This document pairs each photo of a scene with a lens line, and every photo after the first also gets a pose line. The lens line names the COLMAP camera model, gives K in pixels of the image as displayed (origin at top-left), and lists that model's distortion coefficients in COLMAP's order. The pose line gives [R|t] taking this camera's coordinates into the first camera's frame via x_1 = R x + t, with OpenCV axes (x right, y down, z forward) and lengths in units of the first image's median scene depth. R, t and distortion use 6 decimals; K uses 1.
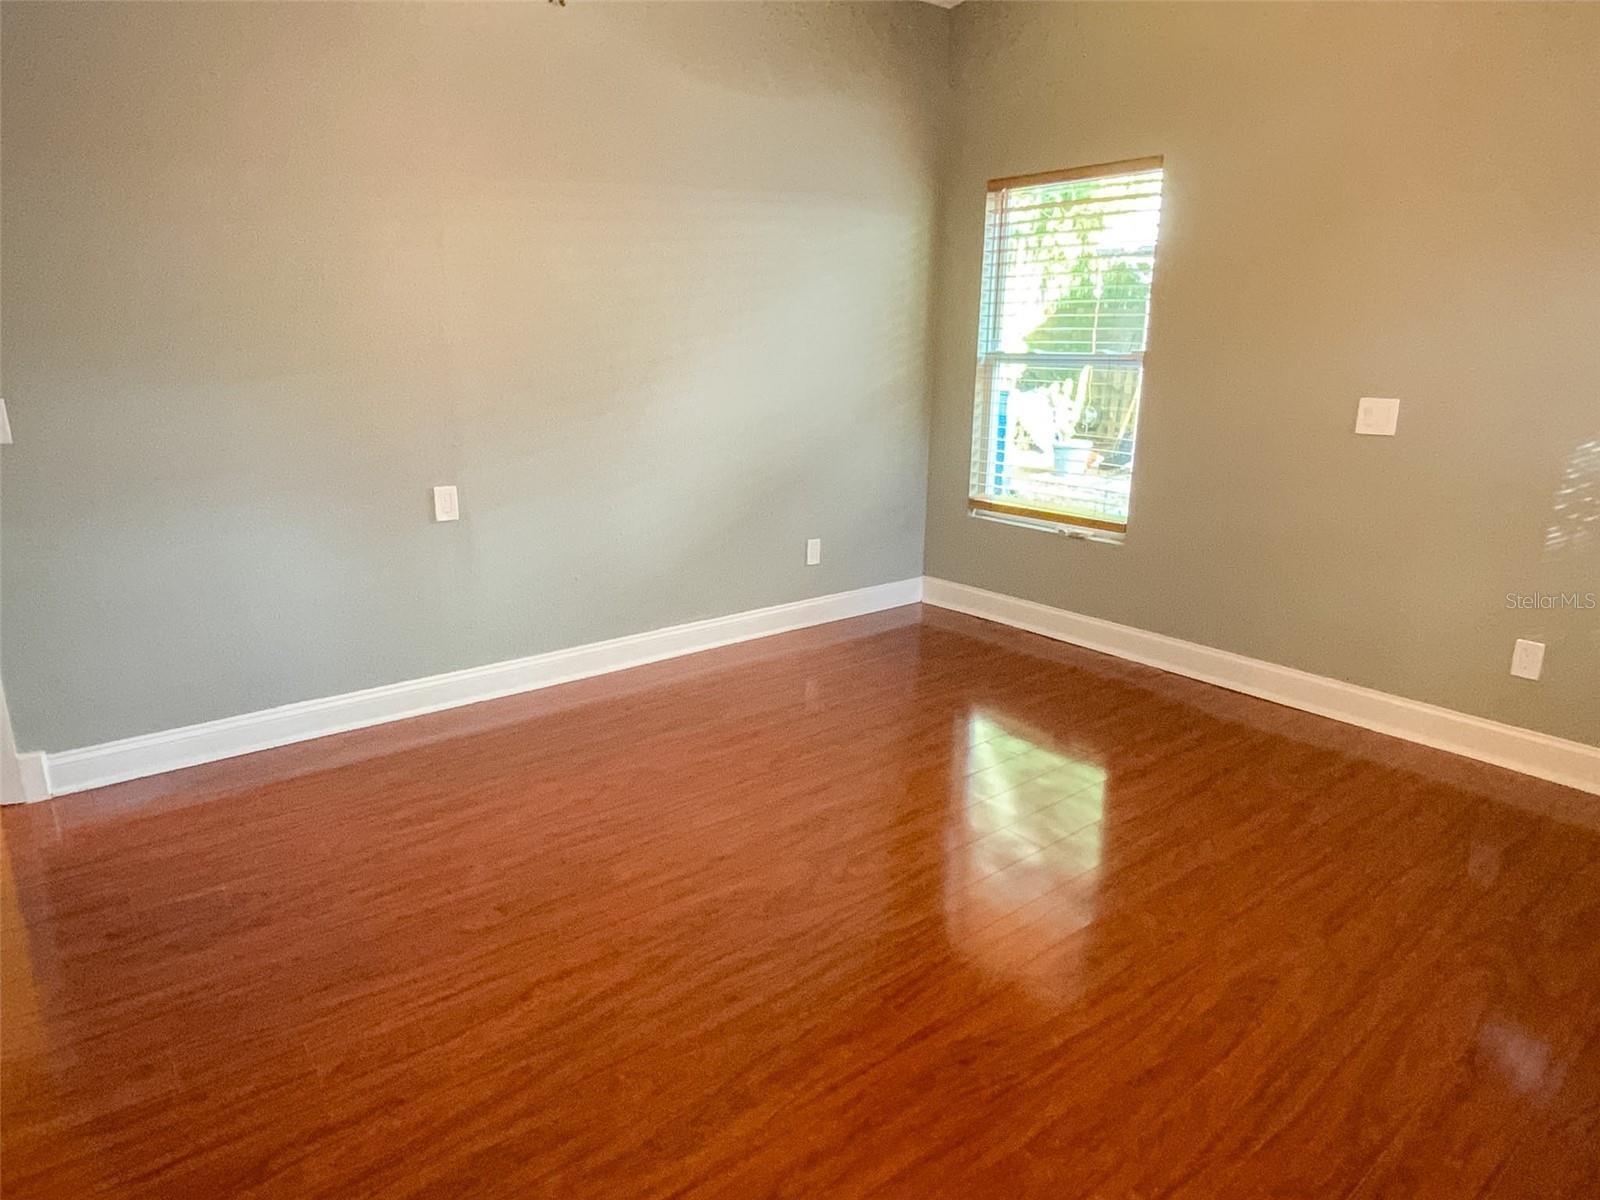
lens RADIAL K [[968.8, 0, 804.9], [0, 968.8, 601.6], [0, 0, 1]] dist [-0.000290, -0.002887]
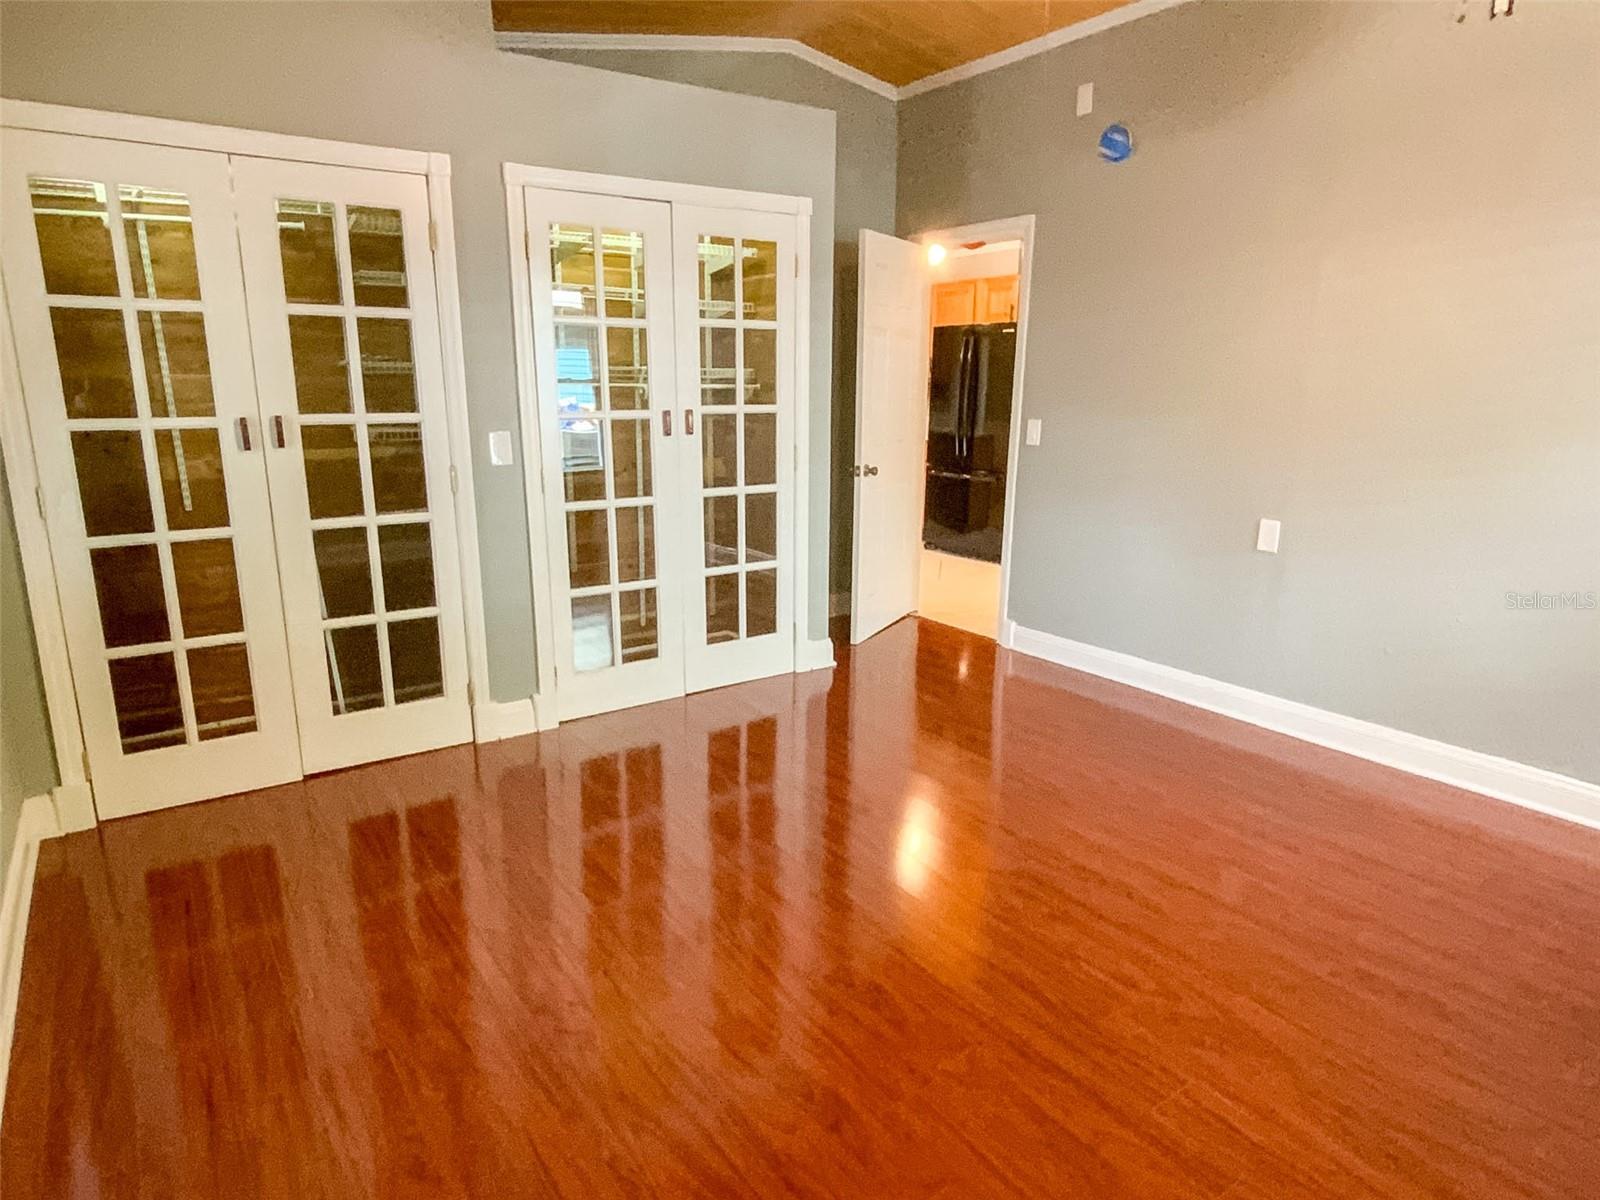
lens RADIAL K [[1000.3, 0, 800.0], [0, 1000.3, 600.0], [0, 0, 1]] dist [0.055663, -0.055376]
pose [[-0.063588, 0.221629, -0.973056, 0.742190], [-0.269056, 0.935118, 0.230570, -0.146335], [0.961023, 0.276468, 0.000169, 0.492021]]
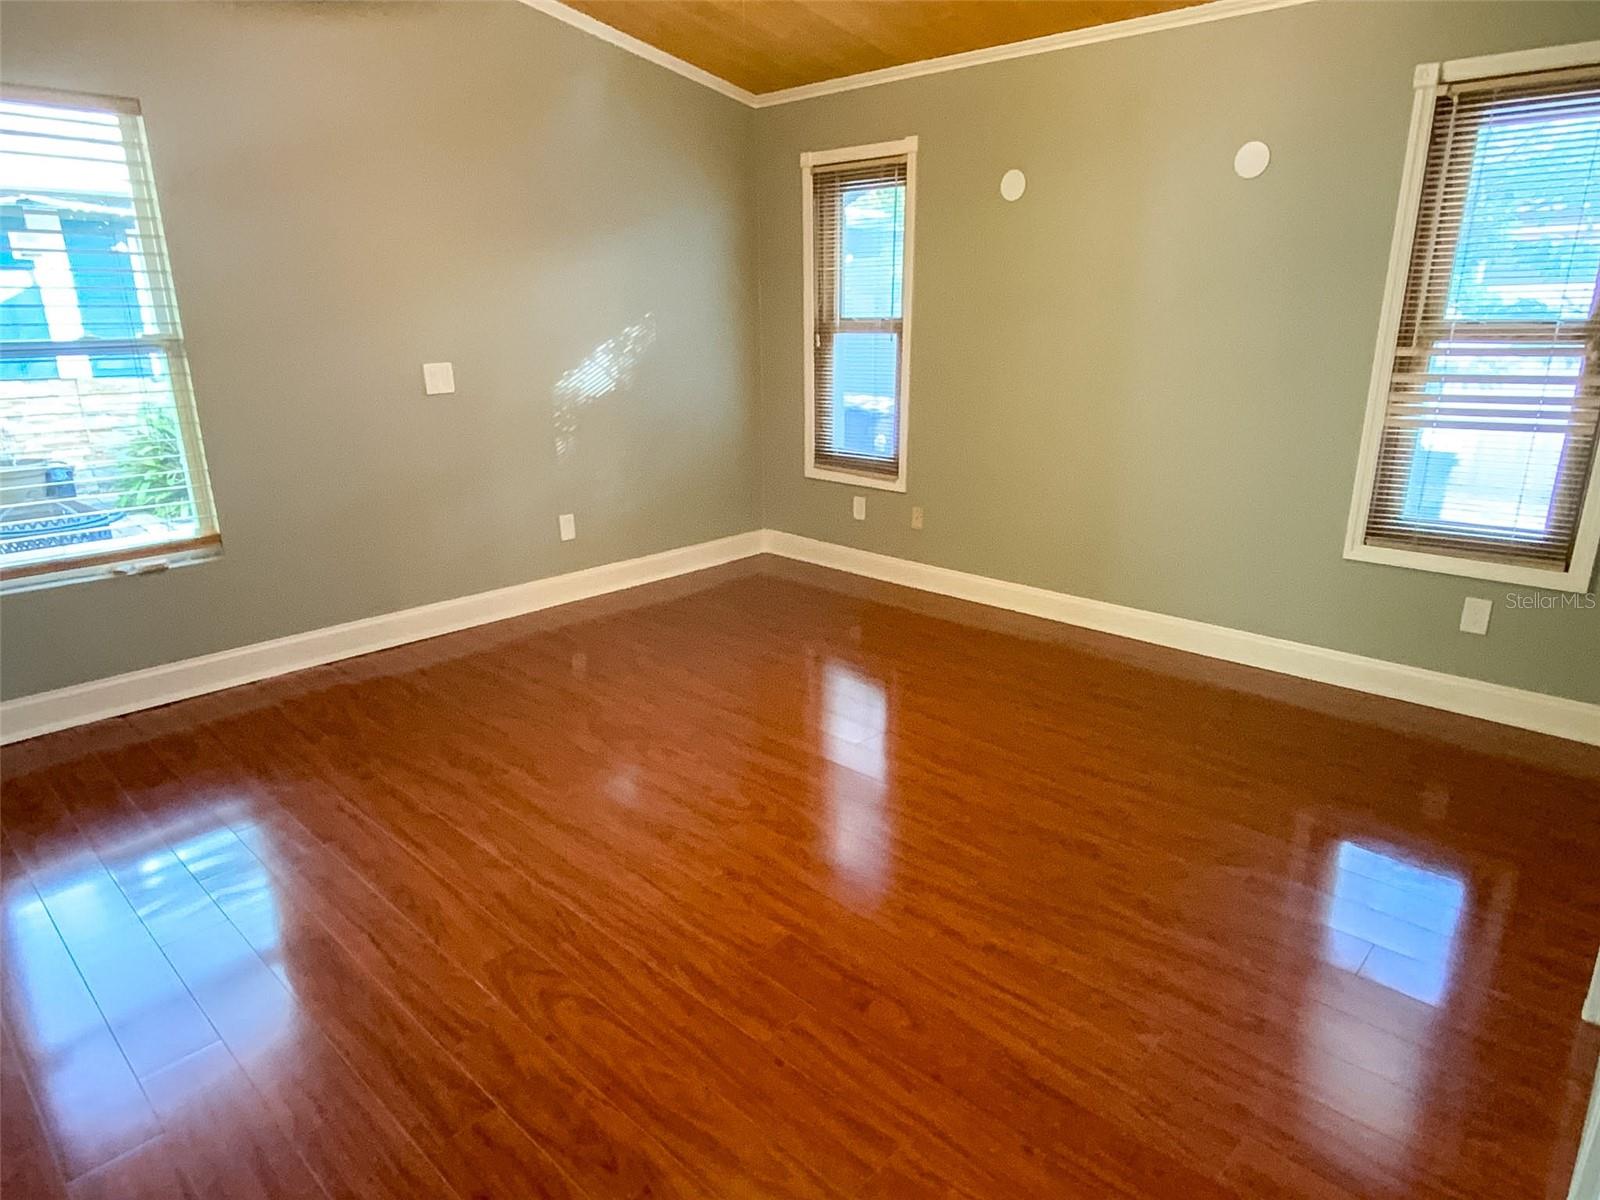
lens RADIAL K [[968.8, 0, 804.9], [0, 968.8, 601.6], [0, 0, 1]] dist [-0.000290, -0.002887]
pose [[-0.117445, -0.304989, 0.945086, -0.660272], [0.259635, 0.909142, 0.325654, -0.199713], [-0.958539, 0.283624, -0.027588, 0.628709]]
